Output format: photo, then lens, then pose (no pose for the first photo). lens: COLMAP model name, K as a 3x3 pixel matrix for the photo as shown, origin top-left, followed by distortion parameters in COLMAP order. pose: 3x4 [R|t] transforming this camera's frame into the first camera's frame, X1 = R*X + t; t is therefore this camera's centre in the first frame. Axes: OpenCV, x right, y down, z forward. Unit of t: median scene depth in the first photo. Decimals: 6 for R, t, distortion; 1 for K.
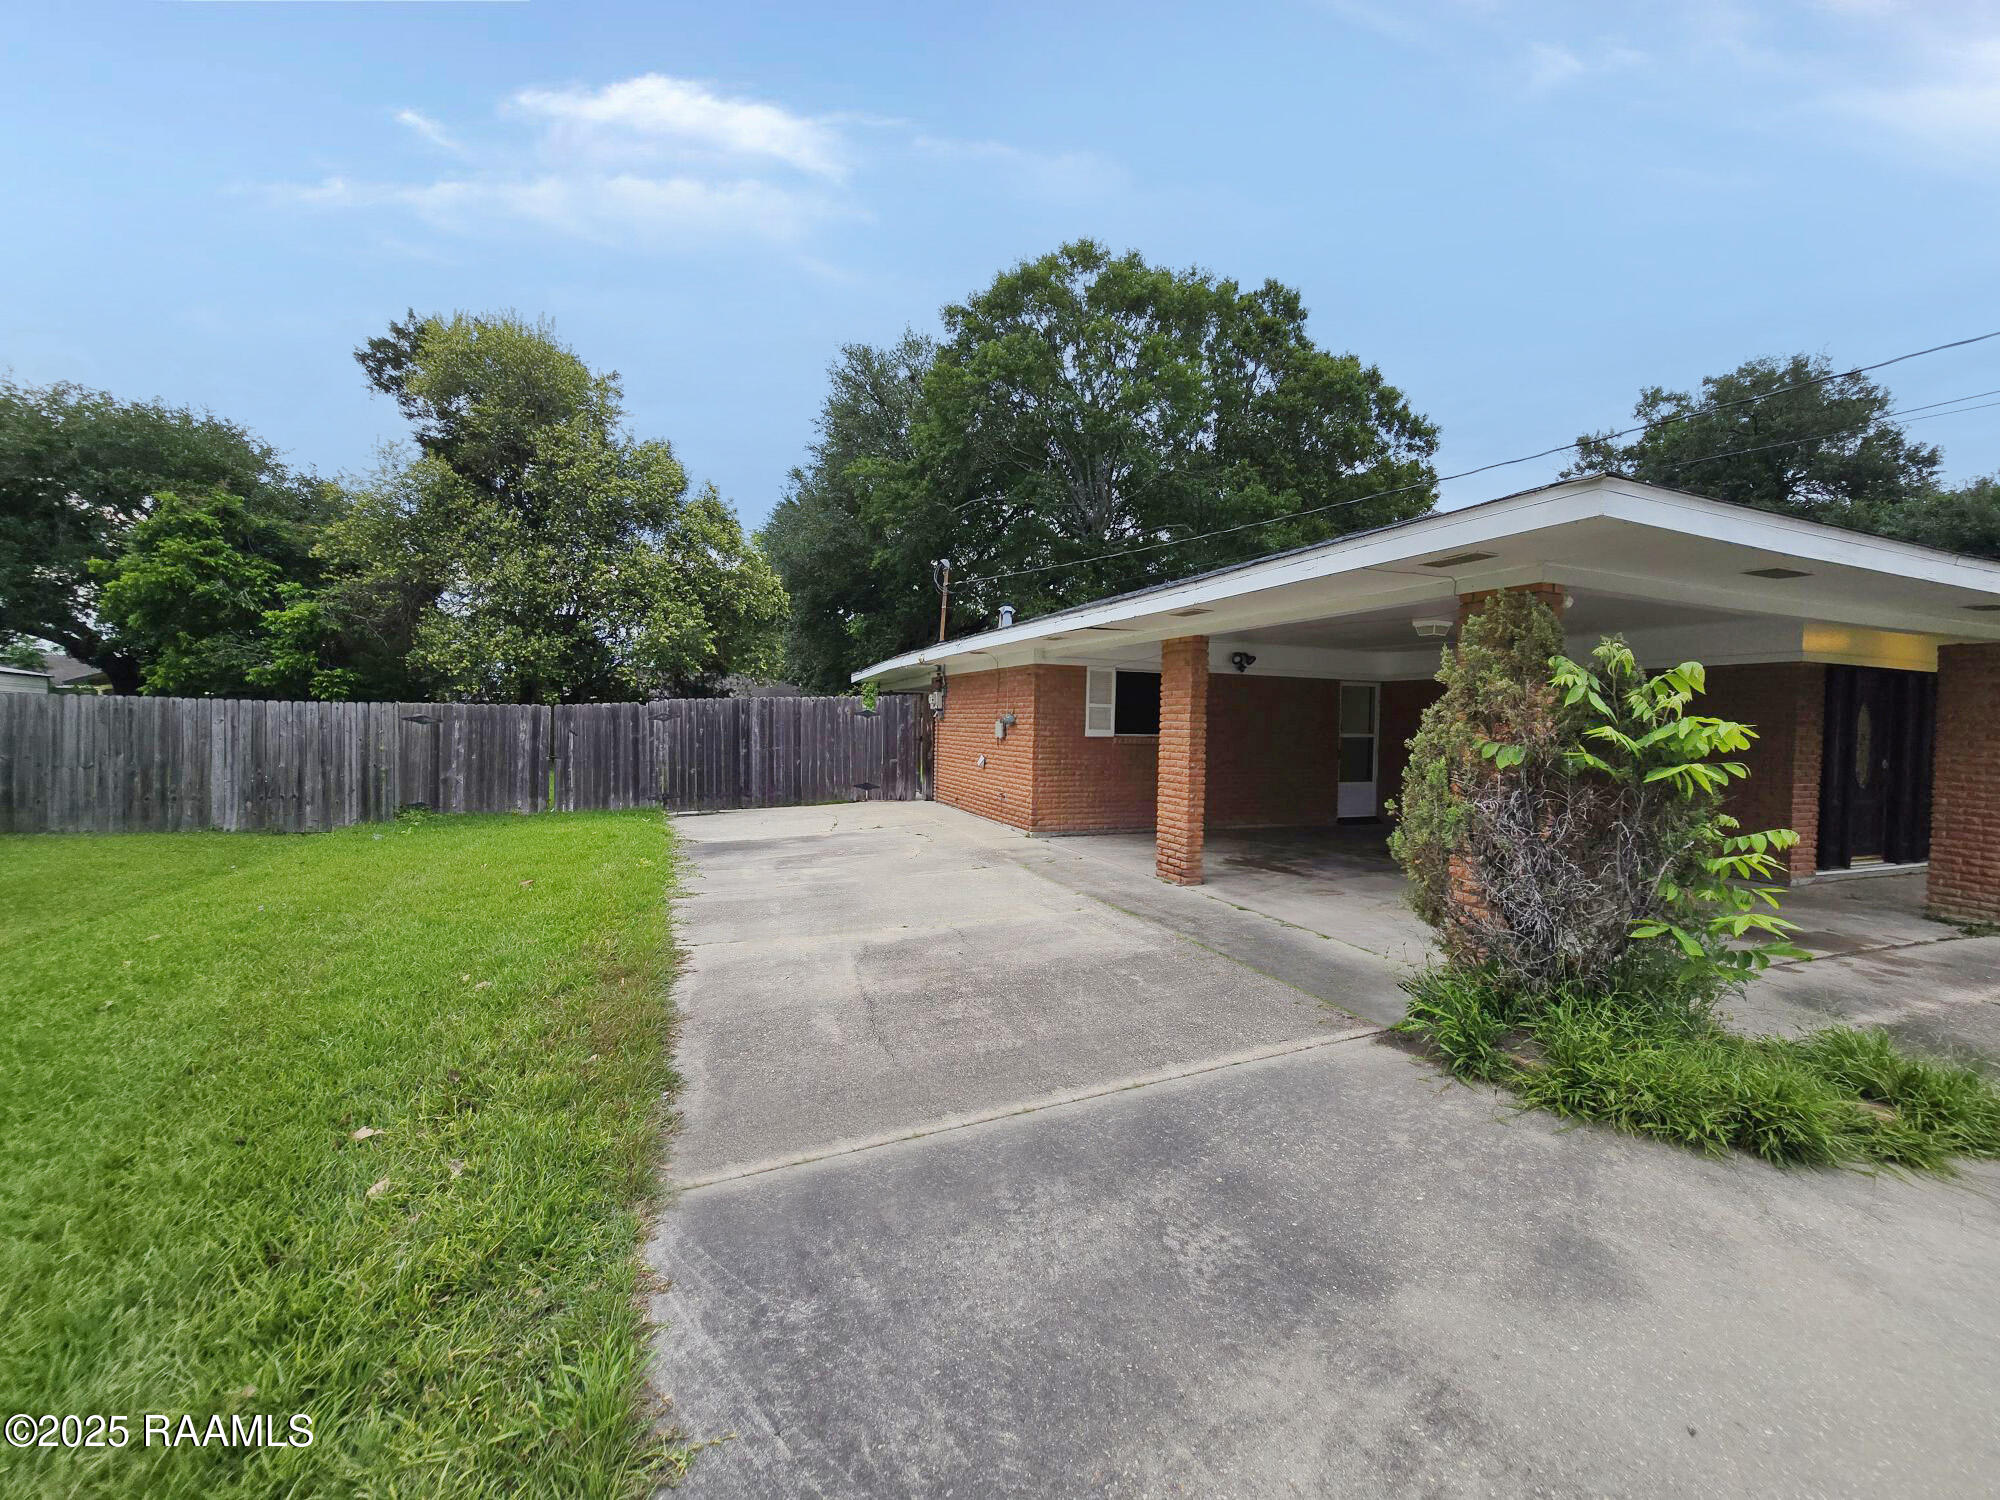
lens RADIAL K [[808.2, 0, 977.7], [0, 808.2, 755.8], [0, 0, 1]] dist [0.000197, 0.000042]
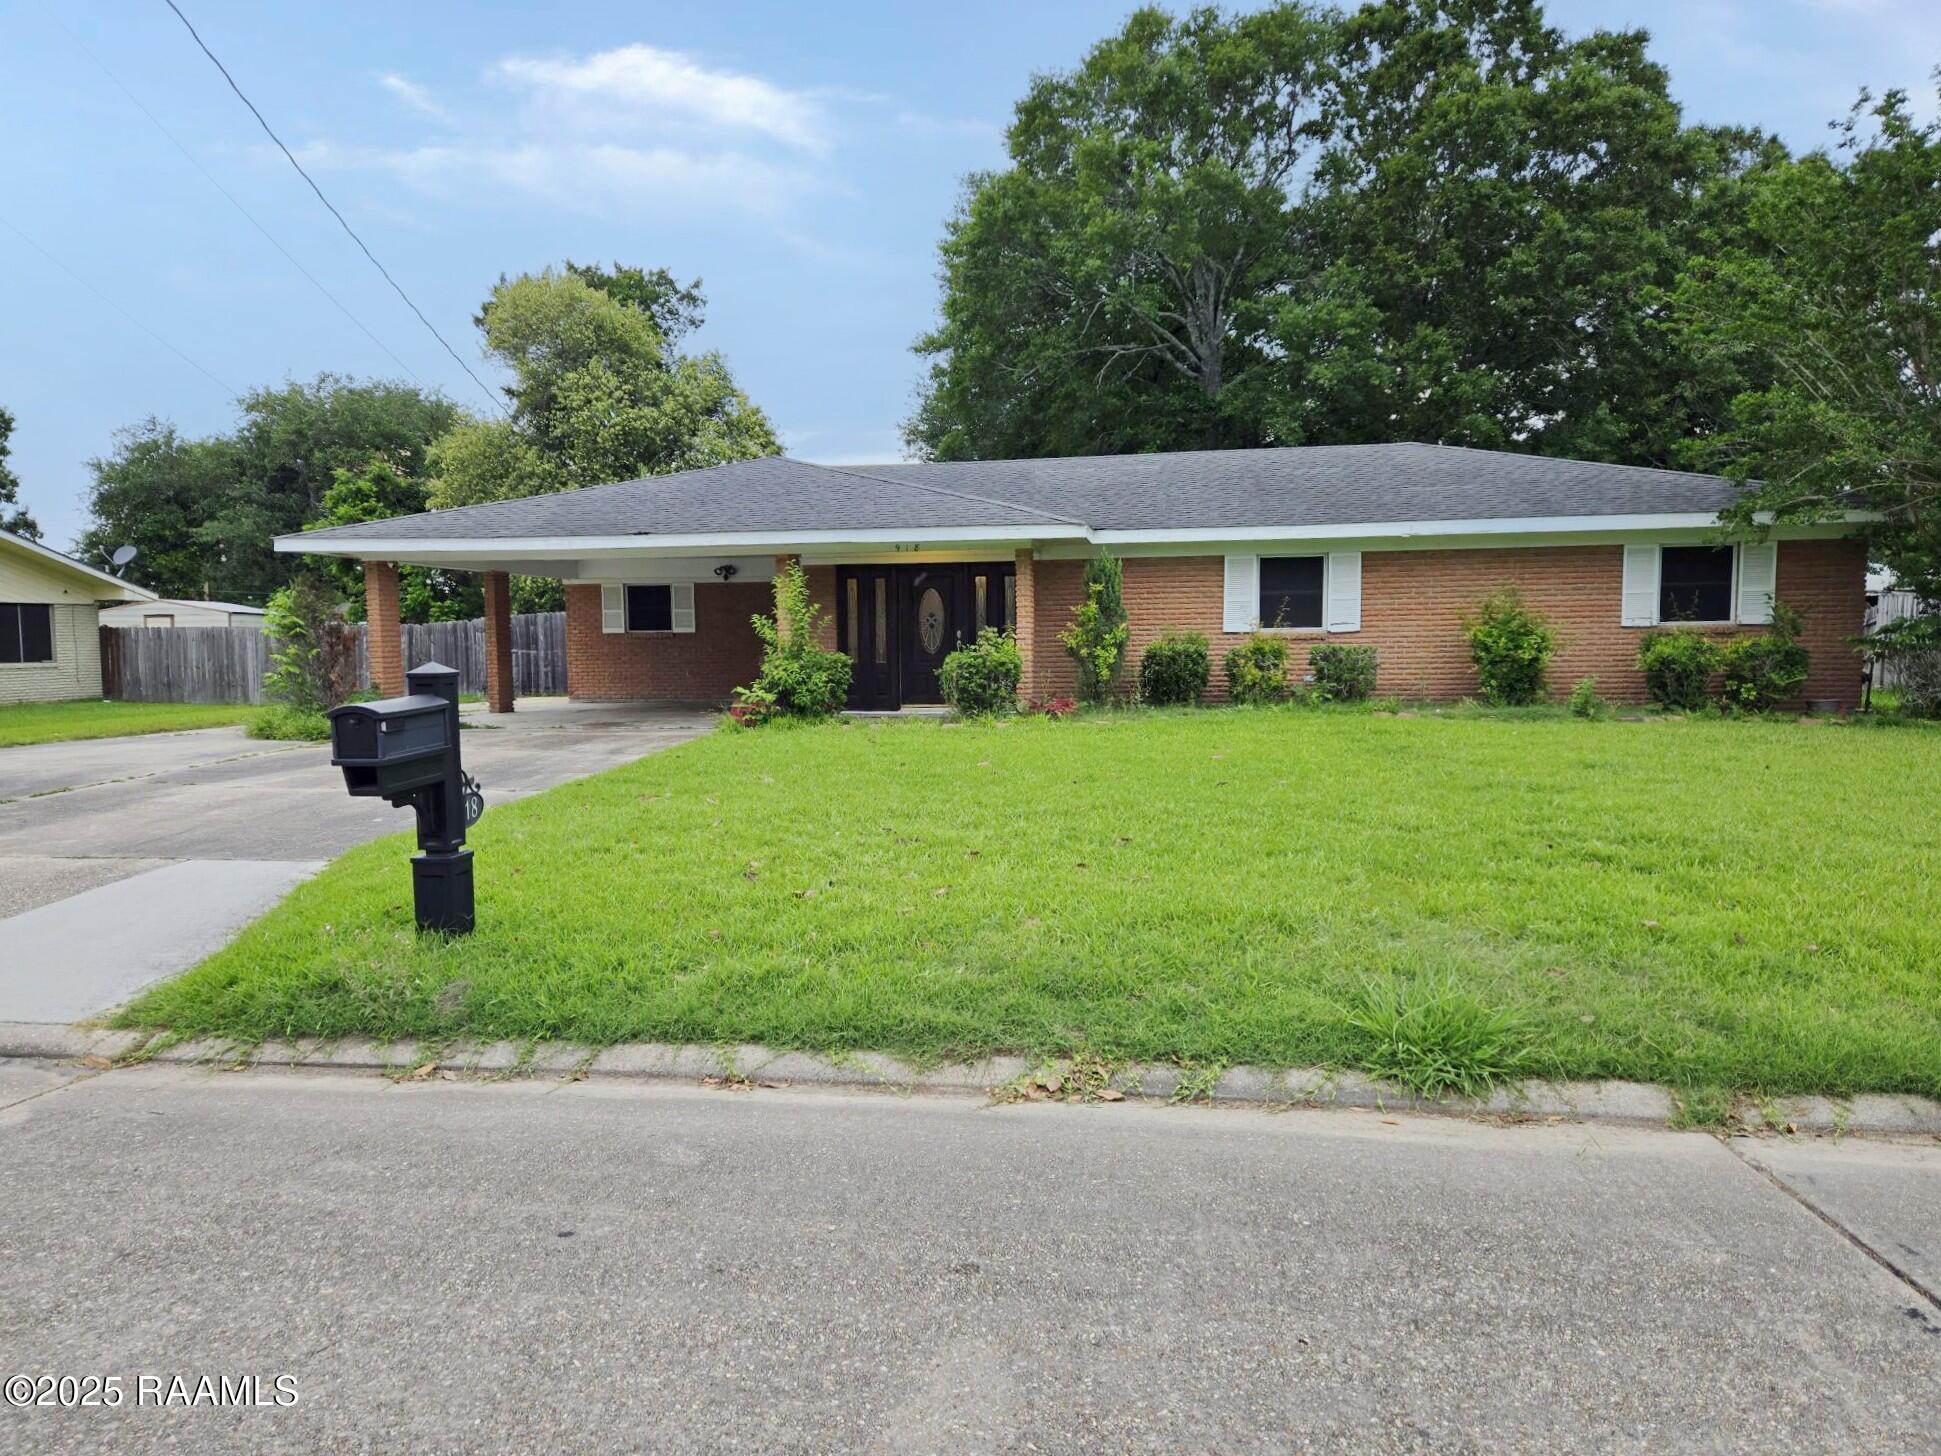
lens RADIAL K [[1330.2, 0, 972.3], [0, 1330.2, 767.6], [0, 0, 1]] dist [0.069961, 0.000011]
pose [[0.861315, 0.018790, -0.507723, 1.452418], [0.006691, 0.998810, 0.048314, 0.078943], [0.508027, -0.045011, 0.860164, -0.547675]]
